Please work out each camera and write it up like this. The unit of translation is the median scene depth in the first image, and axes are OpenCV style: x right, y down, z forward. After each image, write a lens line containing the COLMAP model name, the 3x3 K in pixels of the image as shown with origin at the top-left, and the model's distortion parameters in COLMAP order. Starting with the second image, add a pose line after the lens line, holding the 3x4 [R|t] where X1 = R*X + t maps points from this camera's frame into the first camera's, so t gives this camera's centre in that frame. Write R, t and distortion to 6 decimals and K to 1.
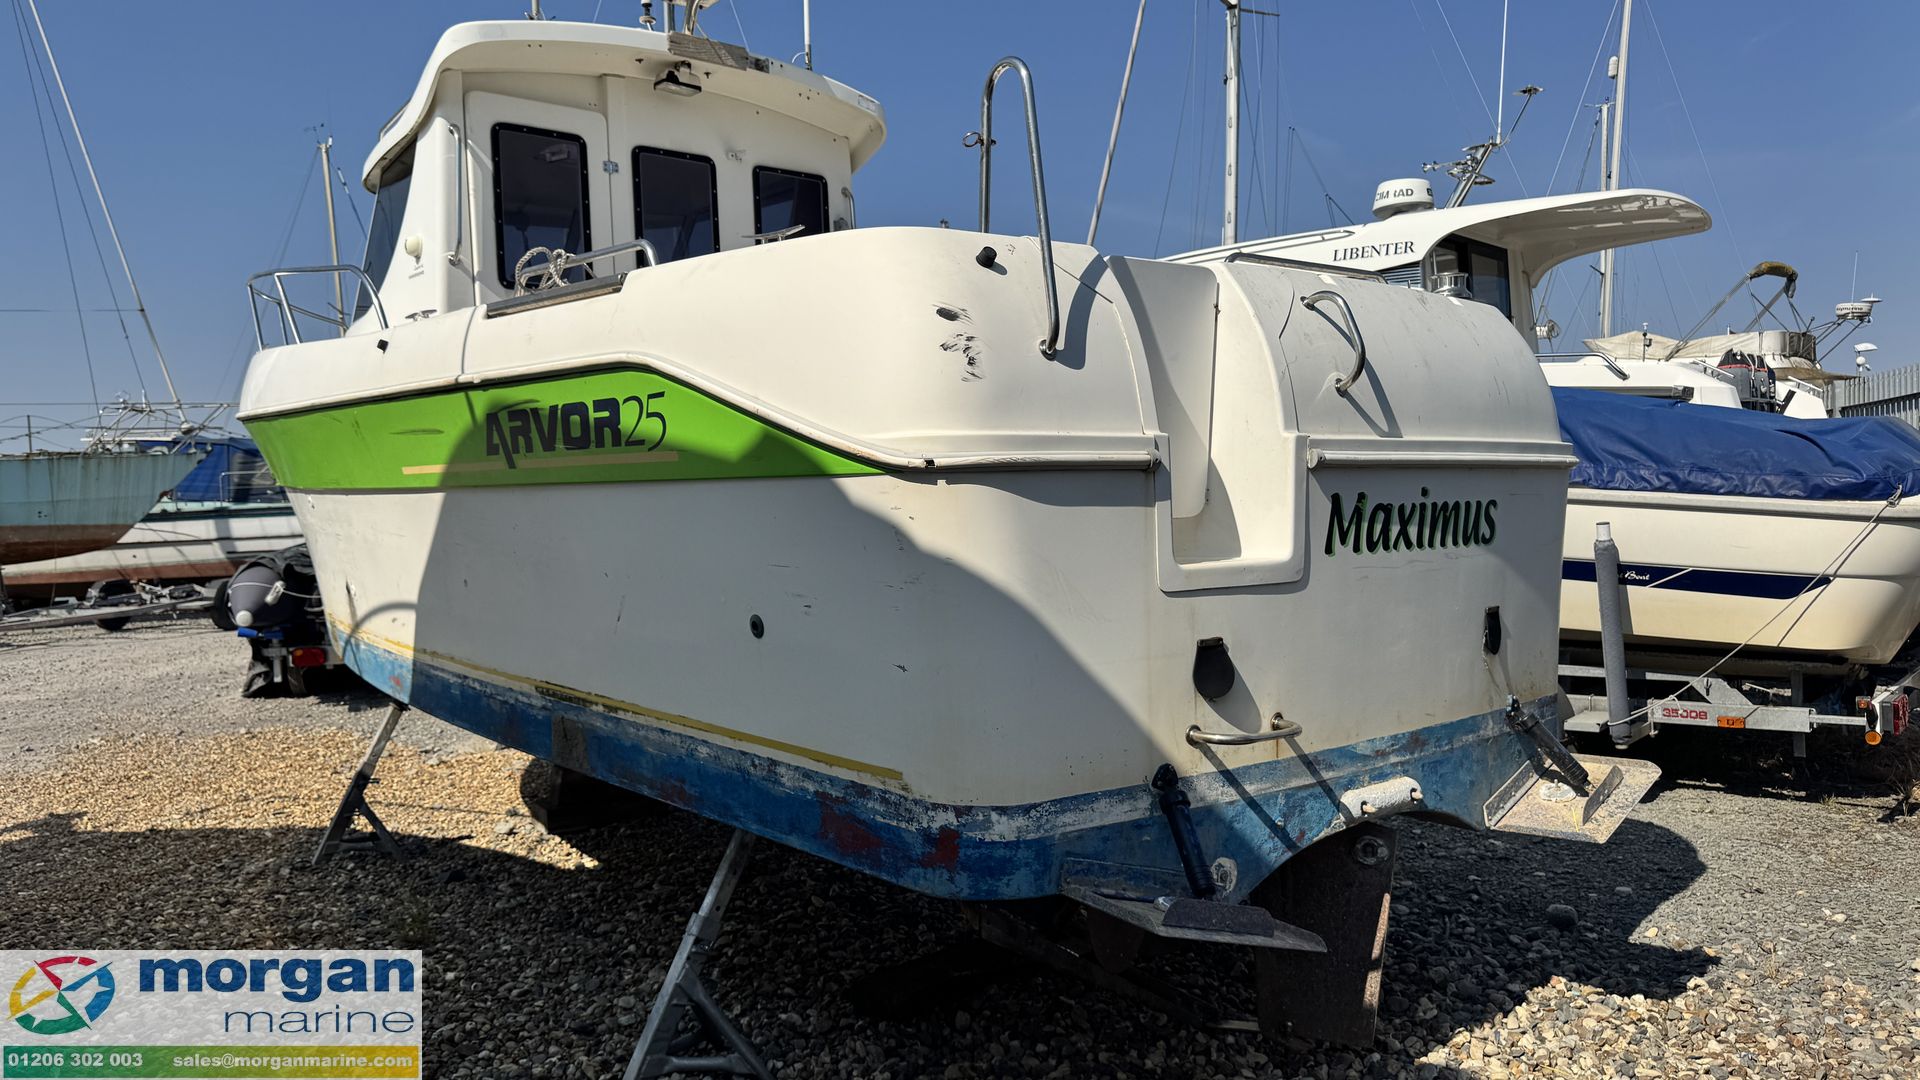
lens RADIAL K [[1336.3, 0, 911.8], [0, 1336.3, 502.6], [0, 0, 1]] dist [0.133005, -0.084020]
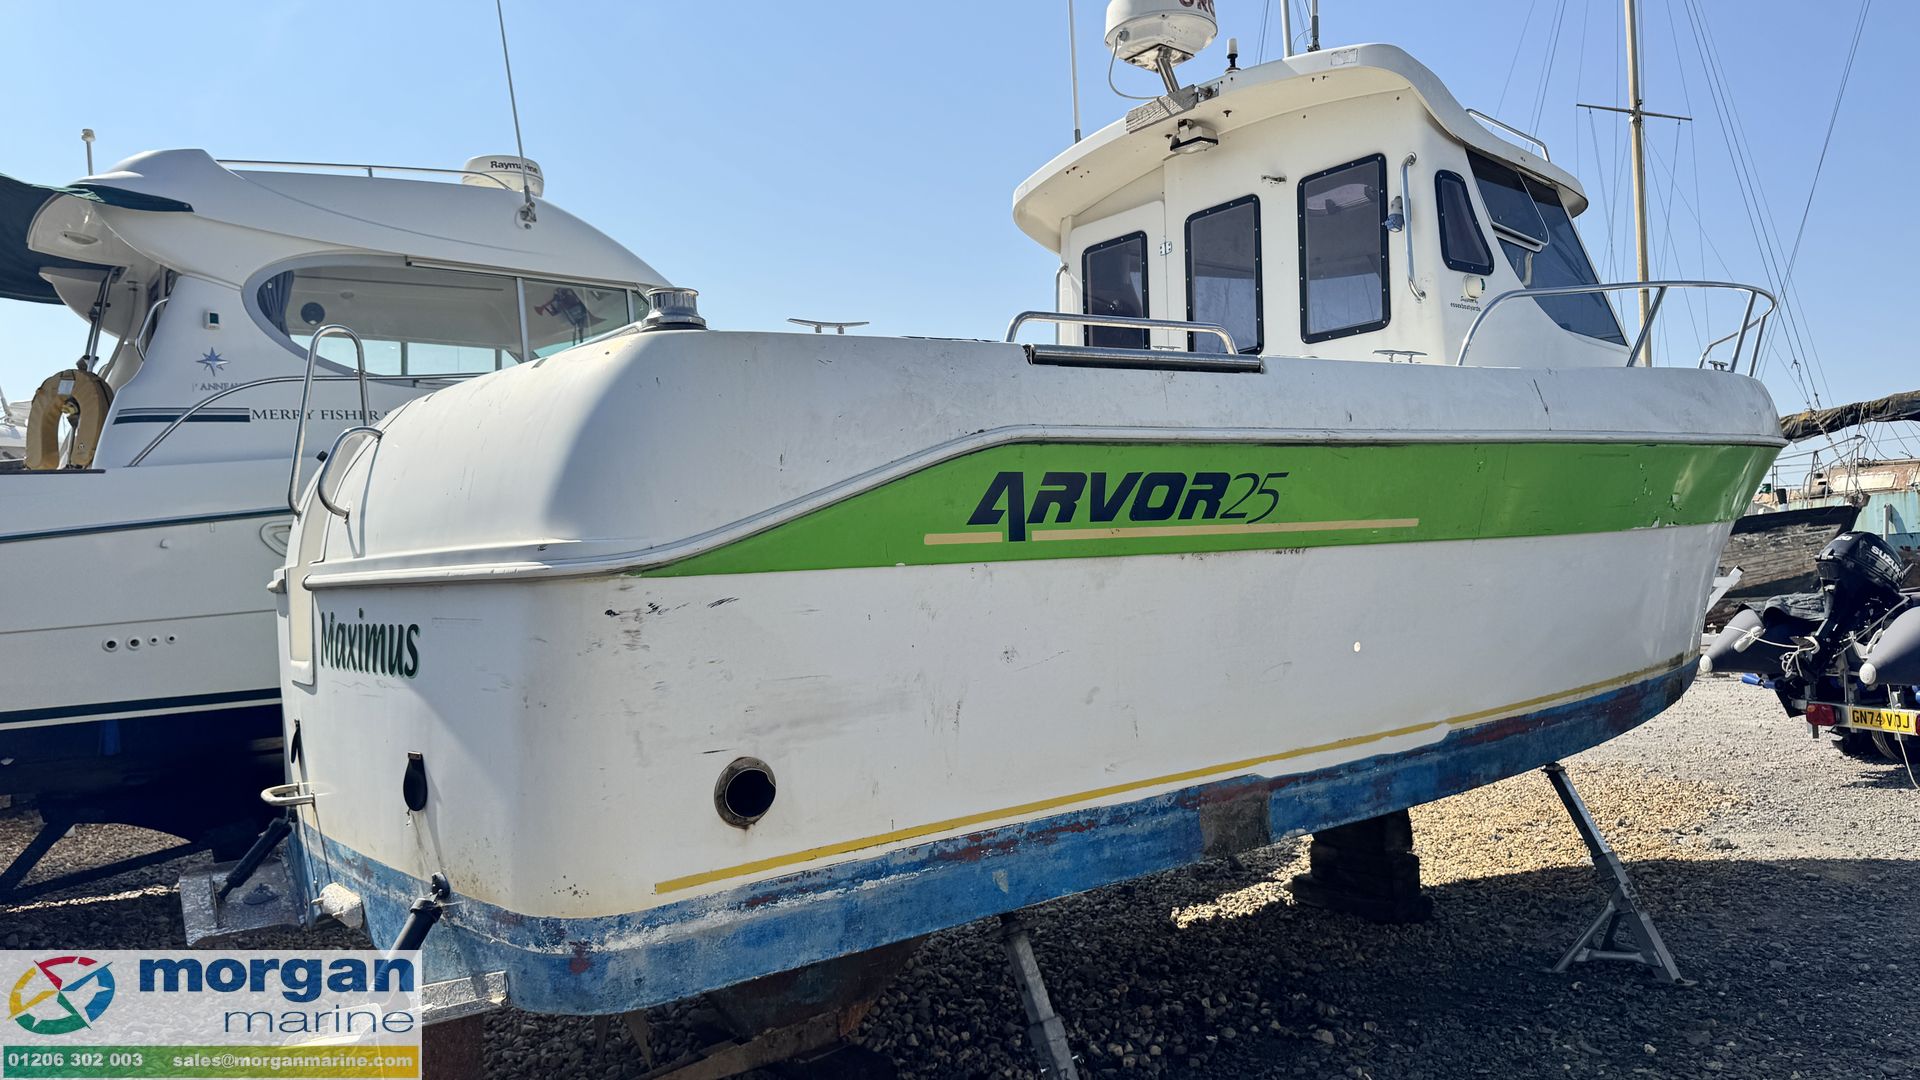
lens RADIAL K [[1368.7, 0, 964.4], [0, 1368.7, 511.8], [0, 0, 1]] dist [0.085606, -0.092239]
pose [[-0.028219, -0.027604, -0.999221, 1.421483], [0.025963, 0.999261, -0.028338, -0.042915], [0.999265, -0.026742, -0.027481, 1.531822]]
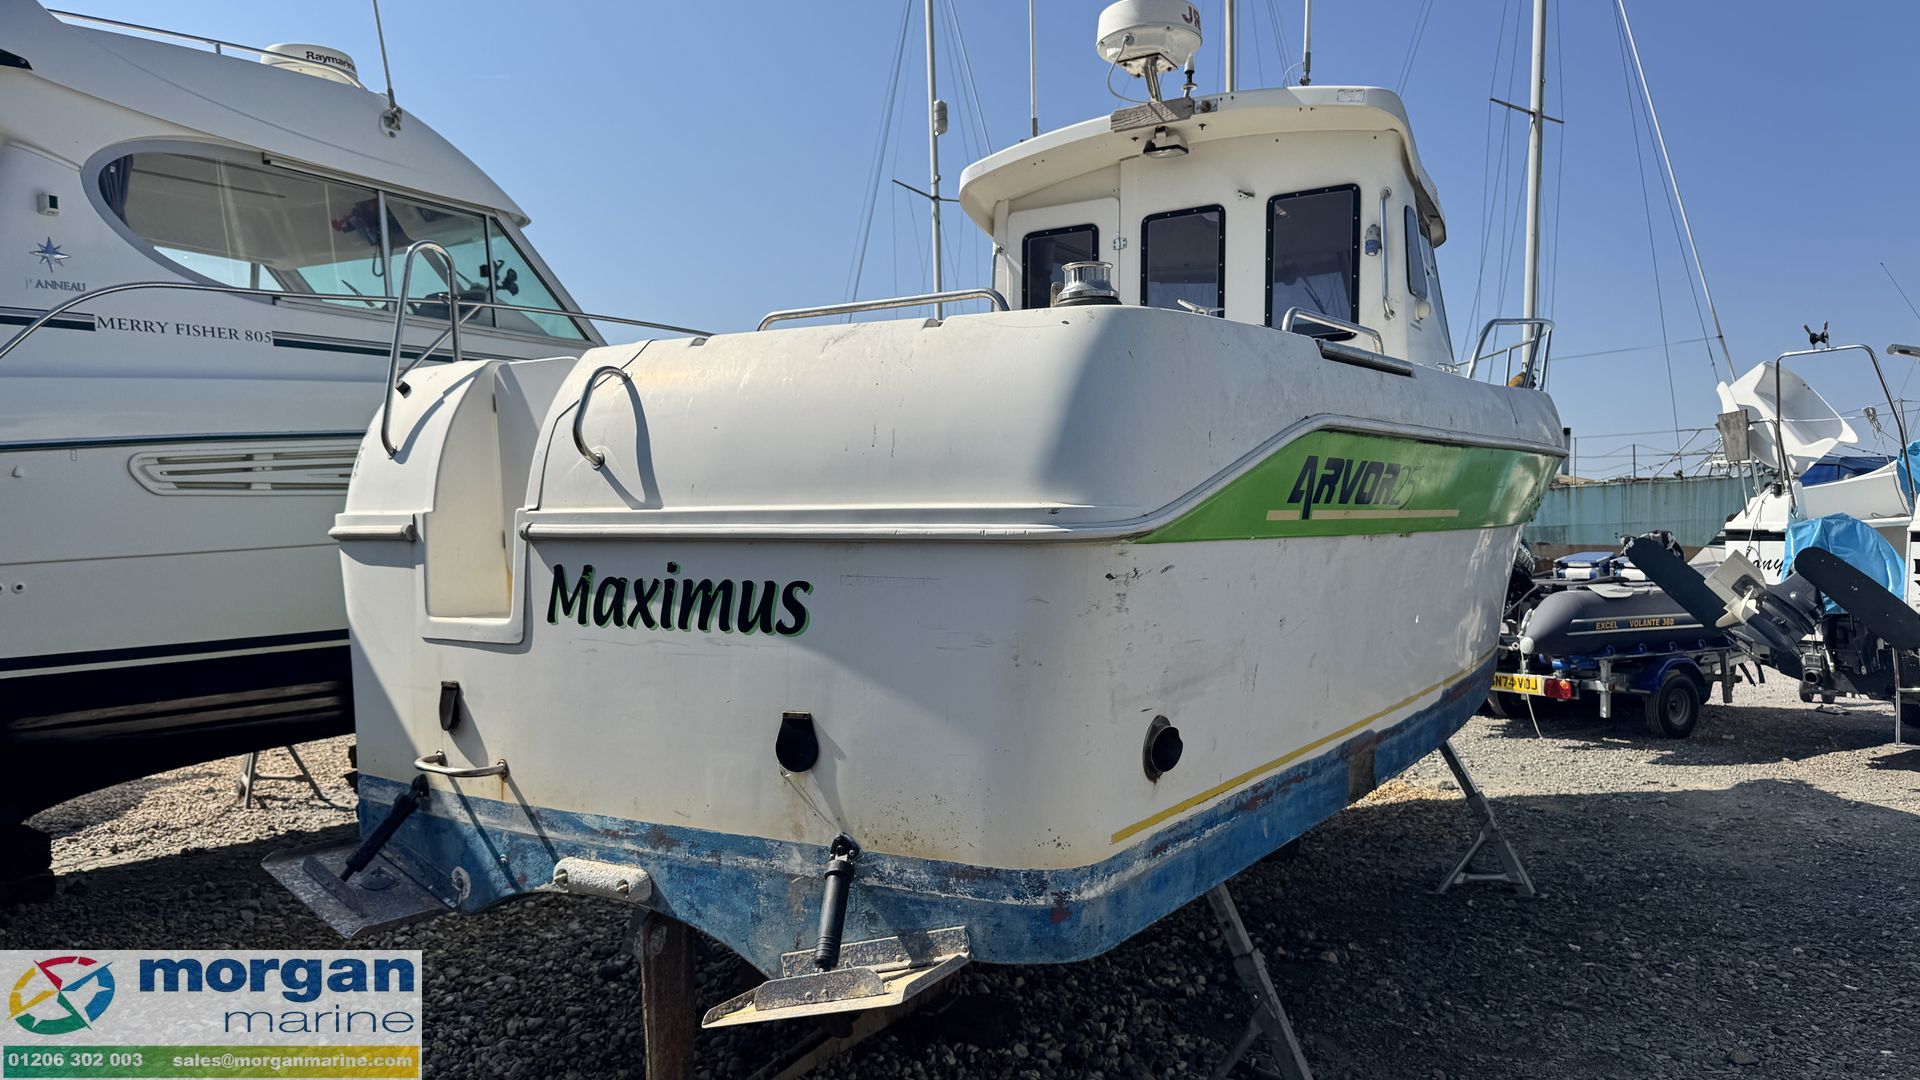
lens RADIAL K [[1371.1, 0, 955.4], [0, 1371.1, 519.5], [0, 0, 1]] dist [0.086687, -0.084337]
pose [[0.312296, 0.006336, -0.949964, 1.382573], [-0.014488, 0.999893, 0.001906, -0.046787], [0.949874, 0.013168, 0.312355, 0.936584]]
